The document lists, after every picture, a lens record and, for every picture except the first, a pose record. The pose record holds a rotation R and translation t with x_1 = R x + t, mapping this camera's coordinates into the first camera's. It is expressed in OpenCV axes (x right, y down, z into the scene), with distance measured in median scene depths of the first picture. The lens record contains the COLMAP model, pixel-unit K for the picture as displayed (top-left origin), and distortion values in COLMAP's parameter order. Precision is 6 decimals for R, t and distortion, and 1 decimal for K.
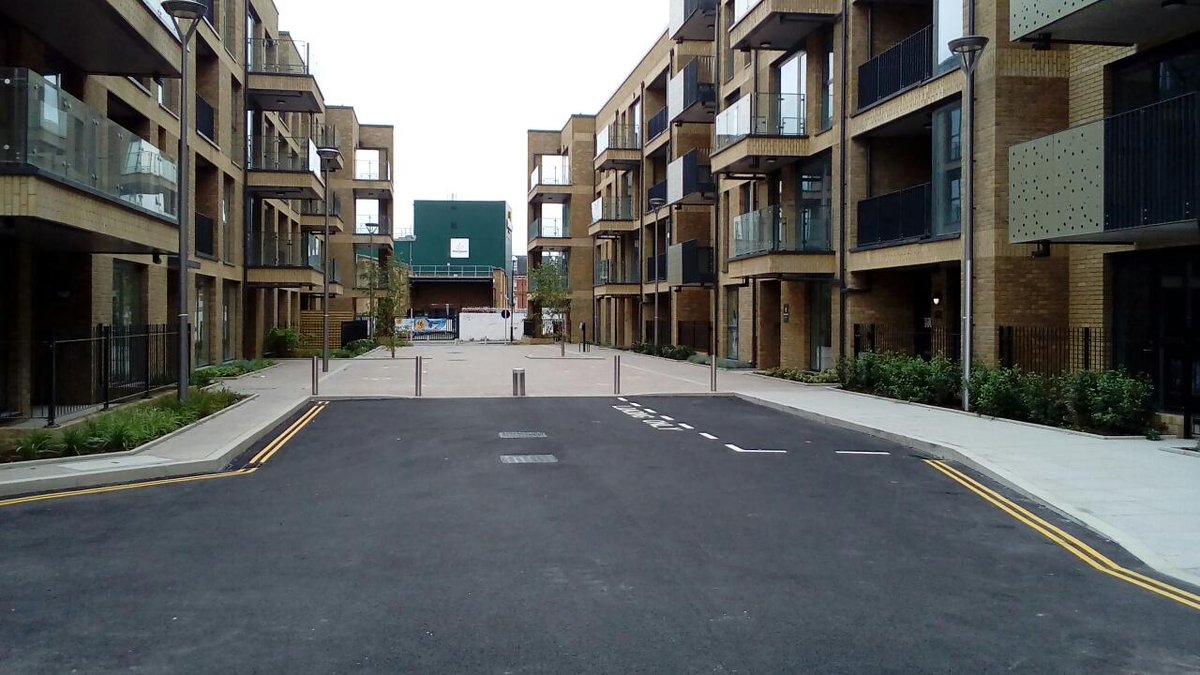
lens RADIAL K [[909.8, 0, 599.8], [0, 909.8, 333.7], [0, 0, 1]] dist [0.005586, 0.001357]
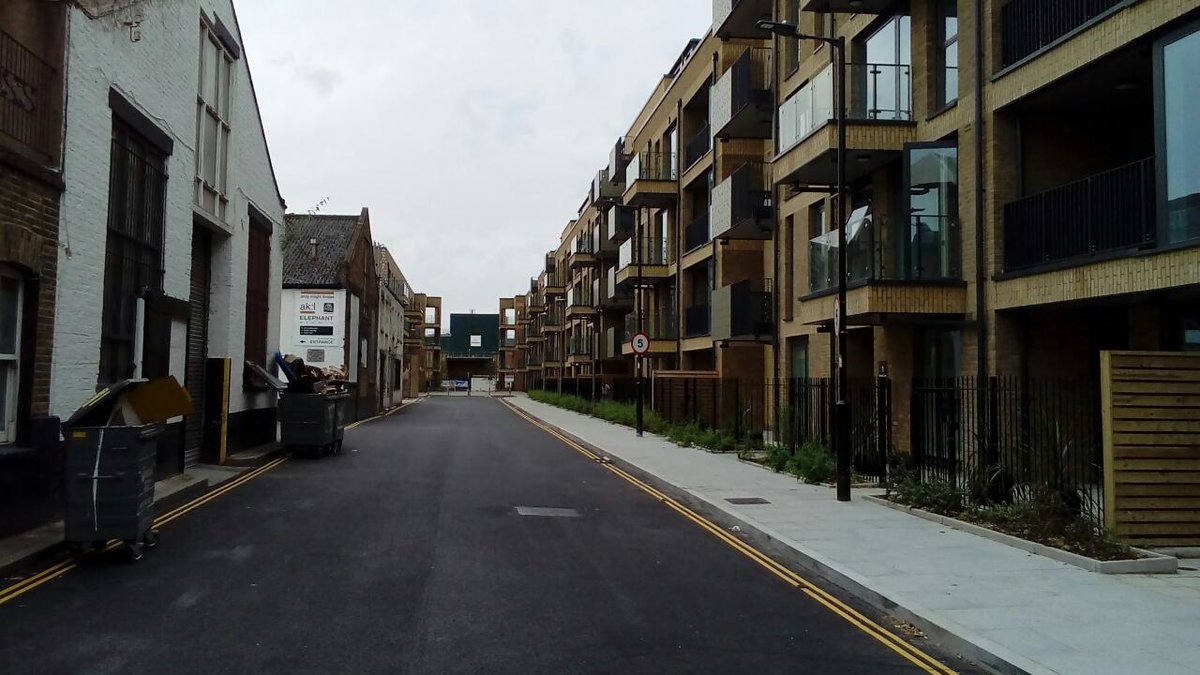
lens RADIAL K [[909.8, 0, 596.5], [0, 909.8, 335.1], [0, 0, 1]] dist [0.005586, 0.001357]
pose [[0.999037, 0.002863, -0.043783, 0.009179], [-0.005895, 0.997580, -0.069273, -0.001635], [0.043478, 0.069464, 0.996637, 0.204479]]
